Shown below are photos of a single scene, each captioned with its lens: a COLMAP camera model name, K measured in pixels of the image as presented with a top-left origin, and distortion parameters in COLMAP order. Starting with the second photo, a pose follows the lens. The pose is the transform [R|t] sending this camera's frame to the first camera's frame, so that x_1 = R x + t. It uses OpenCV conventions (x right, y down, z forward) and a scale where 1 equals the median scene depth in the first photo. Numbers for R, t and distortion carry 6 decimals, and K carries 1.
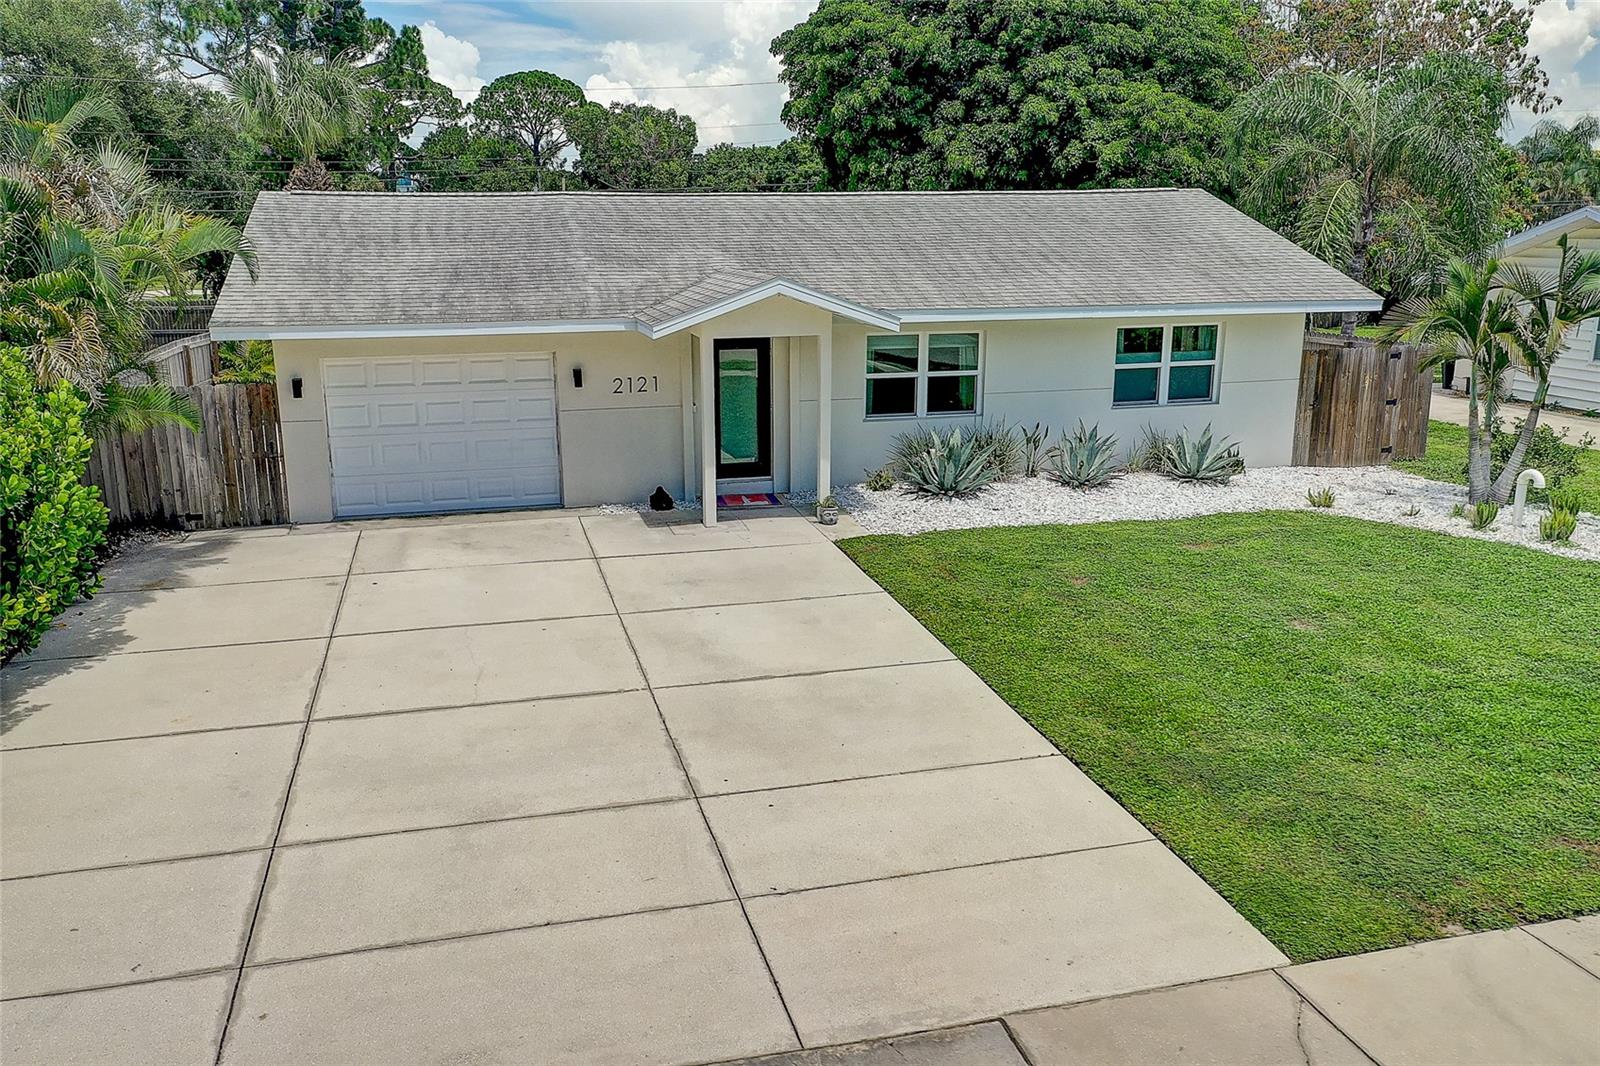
lens RADIAL K [[1260.7, 0, 798.6], [0, 1260.7, 525.5], [0, 0, 1]] dist [0.008580, -0.008503]
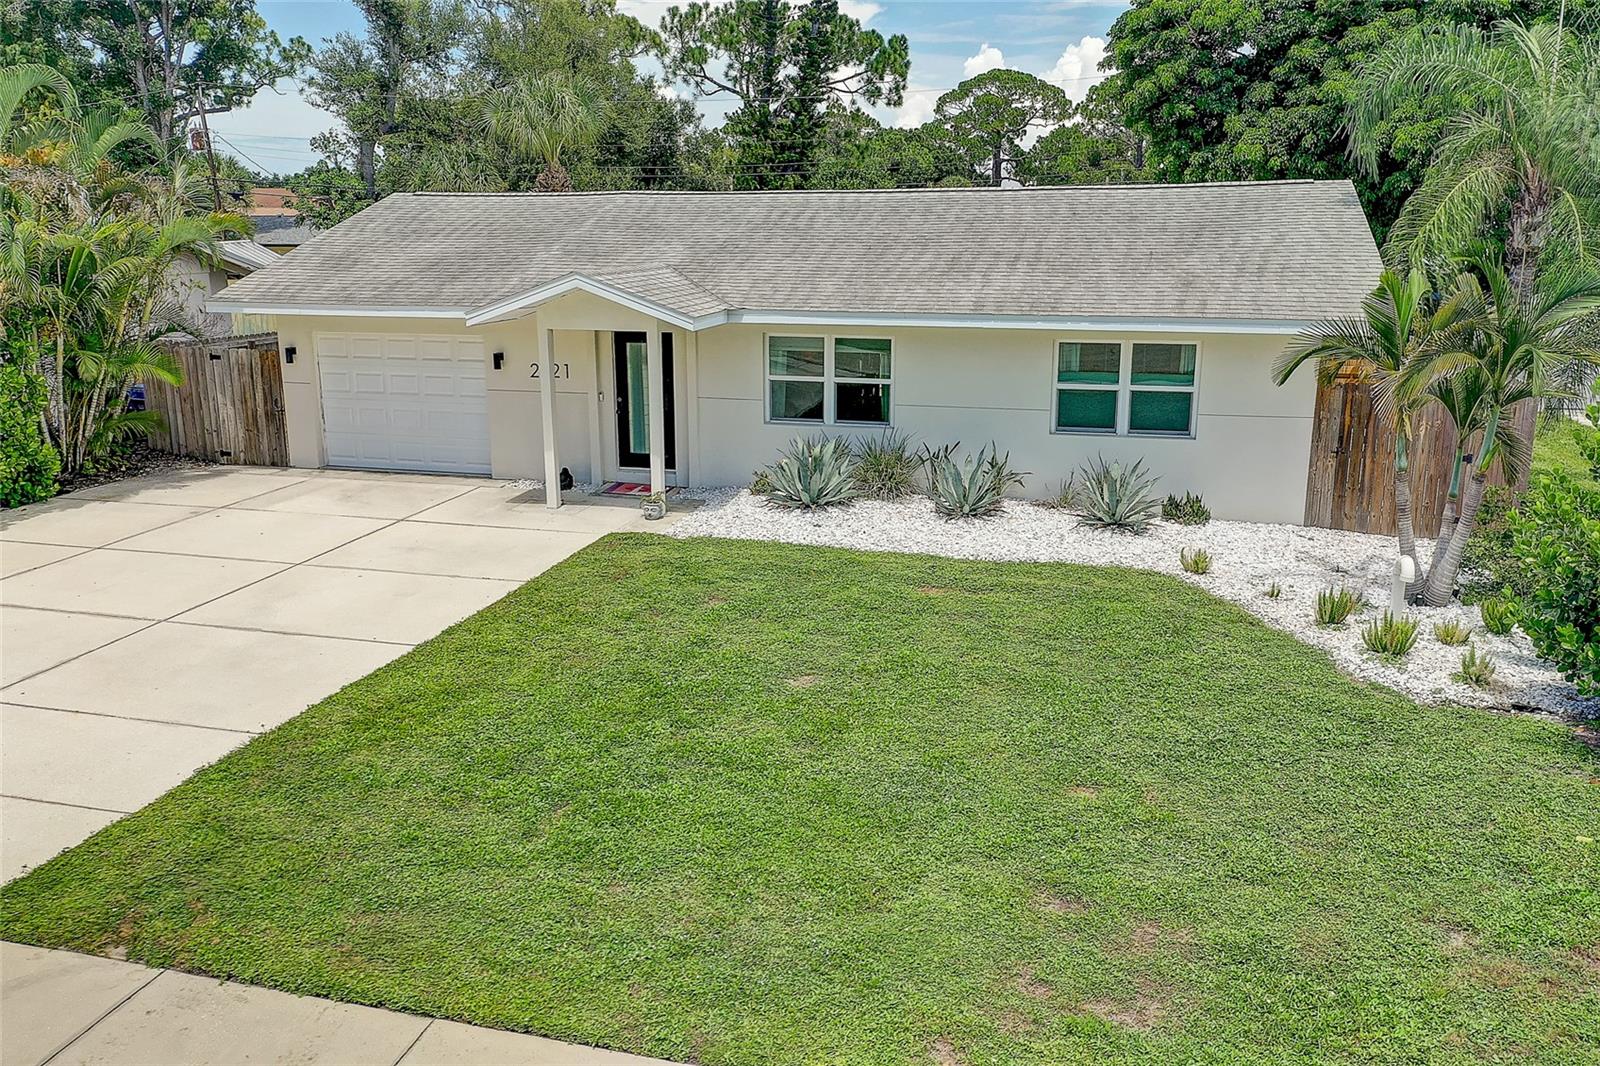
lens RADIAL K [[1260.7, 0, 794.2], [0, 1260.7, 525.6], [0, 0, 1]] dist [0.008580, -0.008503]
pose [[0.866148, 0.119614, -0.485263, 0.546142], [-0.119468, 0.992343, 0.031367, -0.036843], [0.485299, 0.030805, 0.873805, 0.155944]]
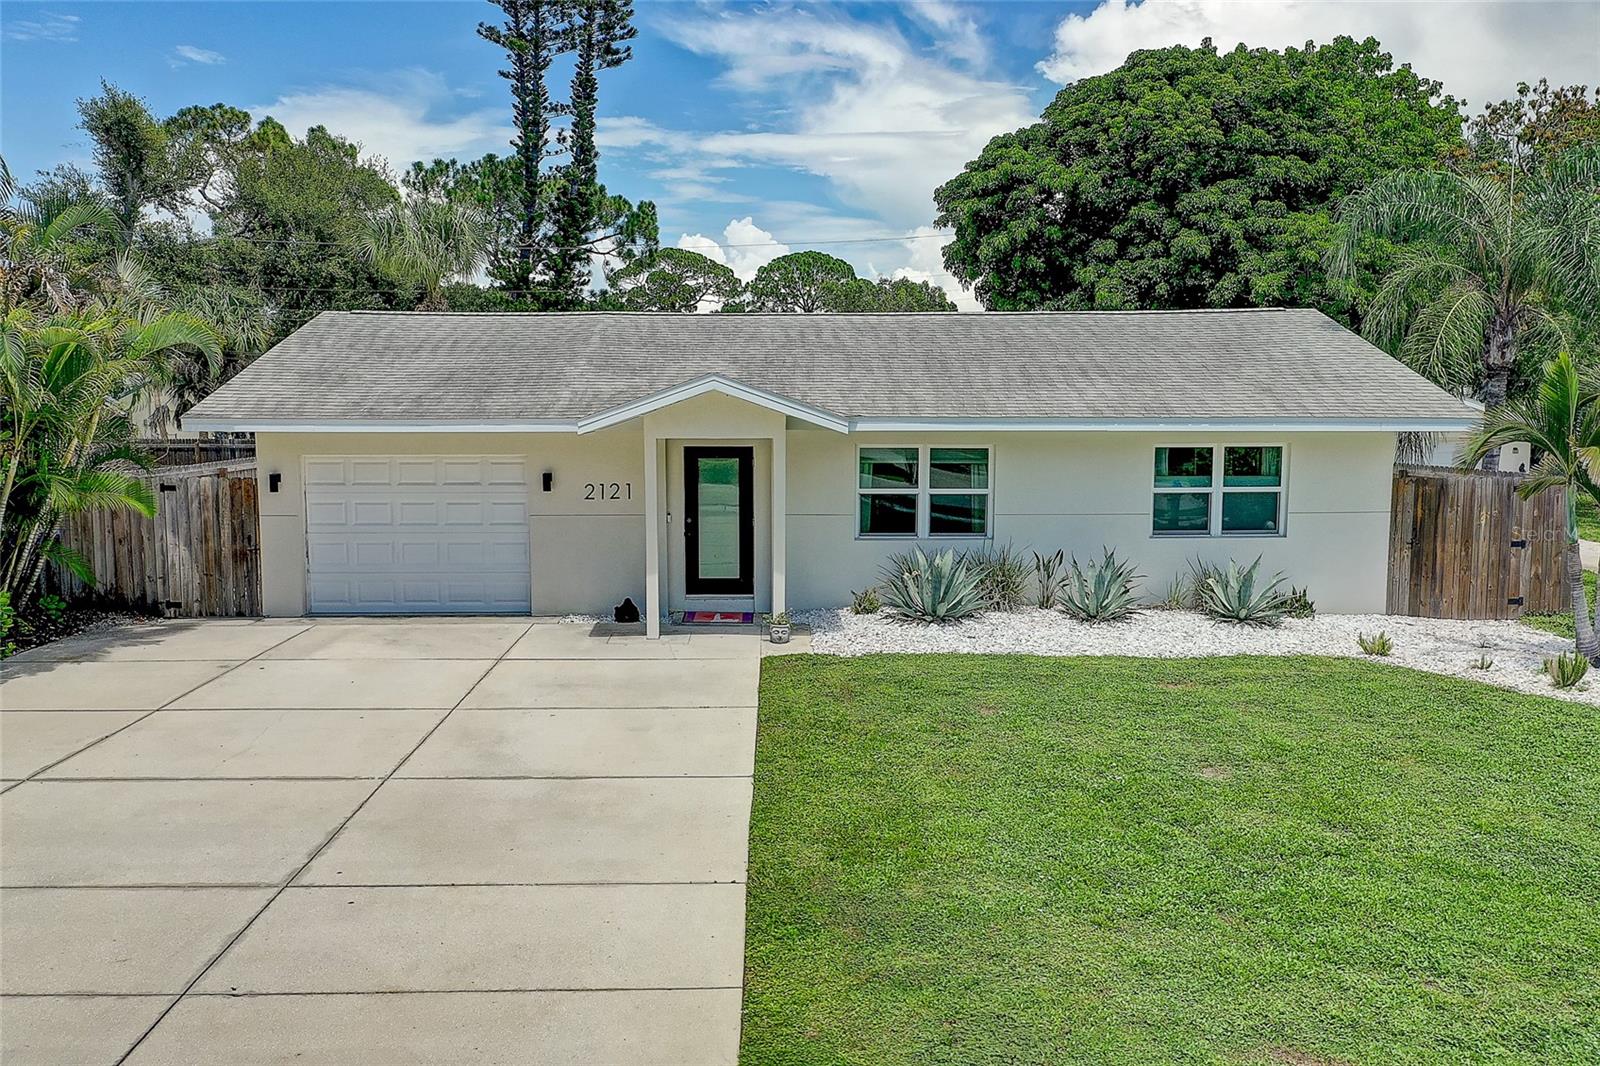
lens RADIAL K [[1260.7, 0, 795.5], [0, 1260.7, 530.3], [0, 0, 1]] dist [0.008580, -0.008503]
pose [[0.972750, 0.028270, -0.230127, 0.217530], [-0.058535, 0.990331, -0.125771, 0.028902], [0.224347, 0.135814, 0.964999, 0.096208]]
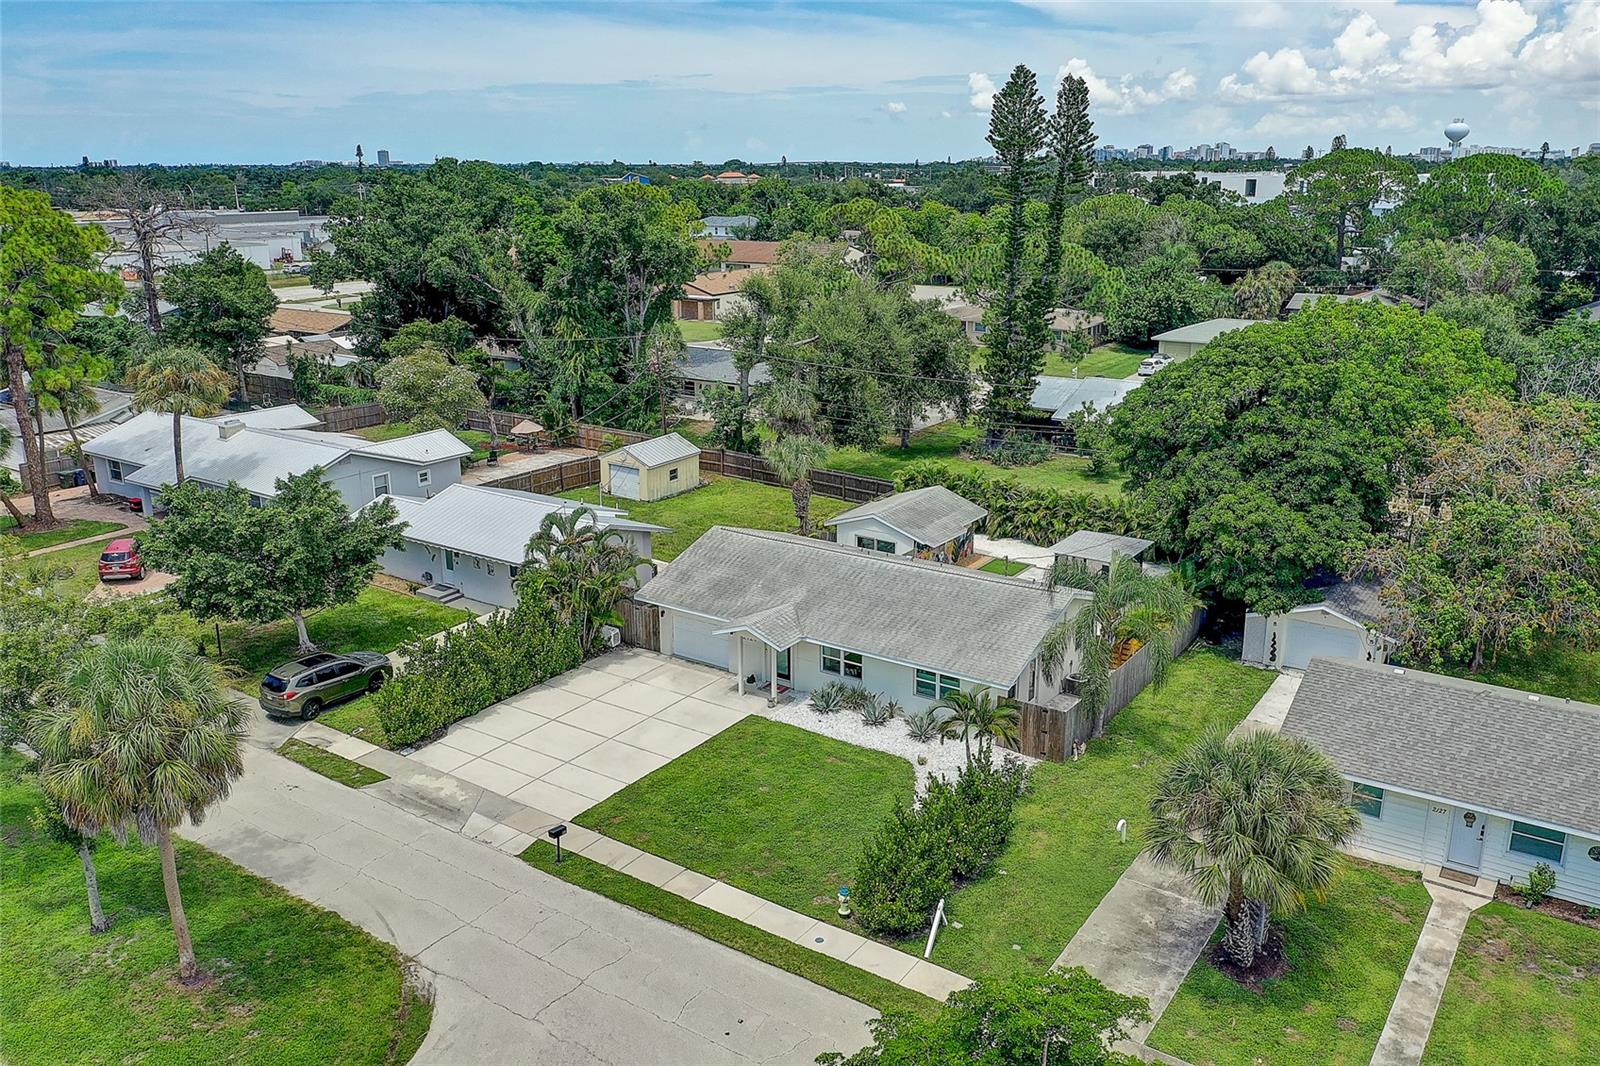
lens RADIAL K [[1260.7, 0, 797.9], [0, 1260.7, 528.7], [0, 0, 1]] dist [0.008580, -0.008503]
pose [[0.651092, 0.214492, -0.728060, 1.814044], [-0.178761, 0.975589, 0.127553, -0.679807], [0.737647, 0.047100, 0.673542, -0.779984]]
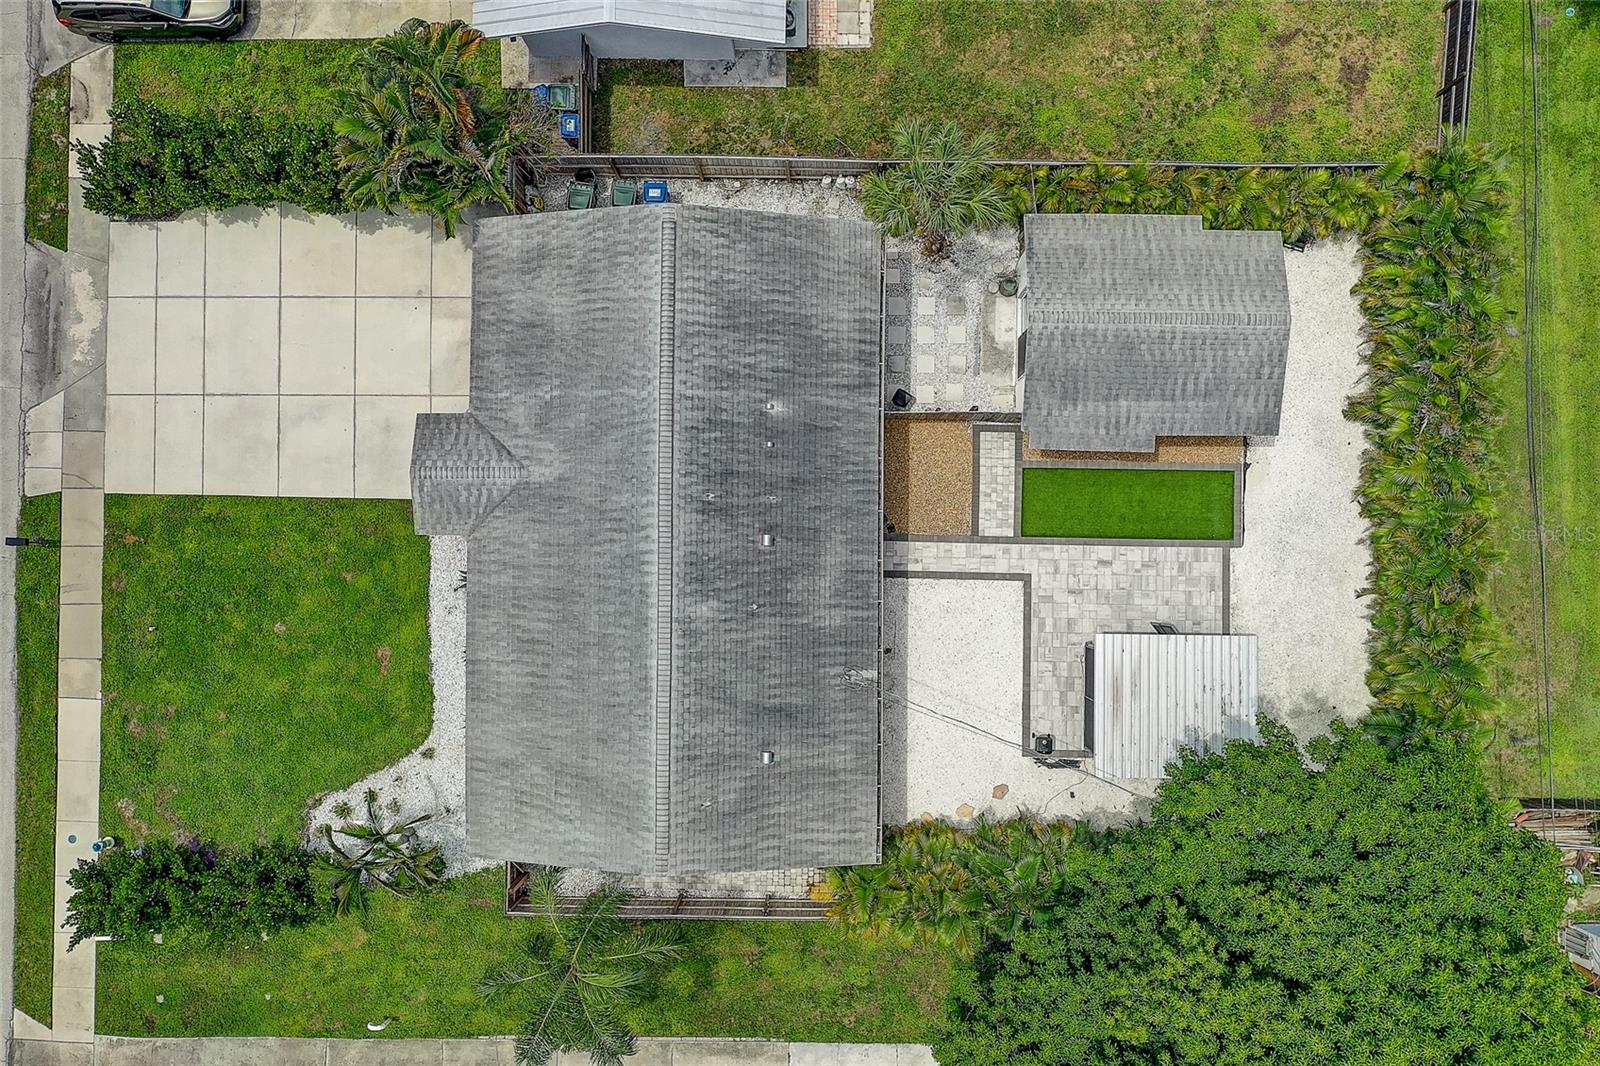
lens RADIAL K [[1260.7, 0, 778.3], [0, 1260.7, 516.4], [0, 0, 1]] dist [0.008580, -0.008503]
pose [[-0.267205, 0.963507, -0.015998, -0.062432], [-0.203311, -0.040140, 0.978291, -1.960080], [0.941948, 0.264657, 0.206617, 0.950130]]
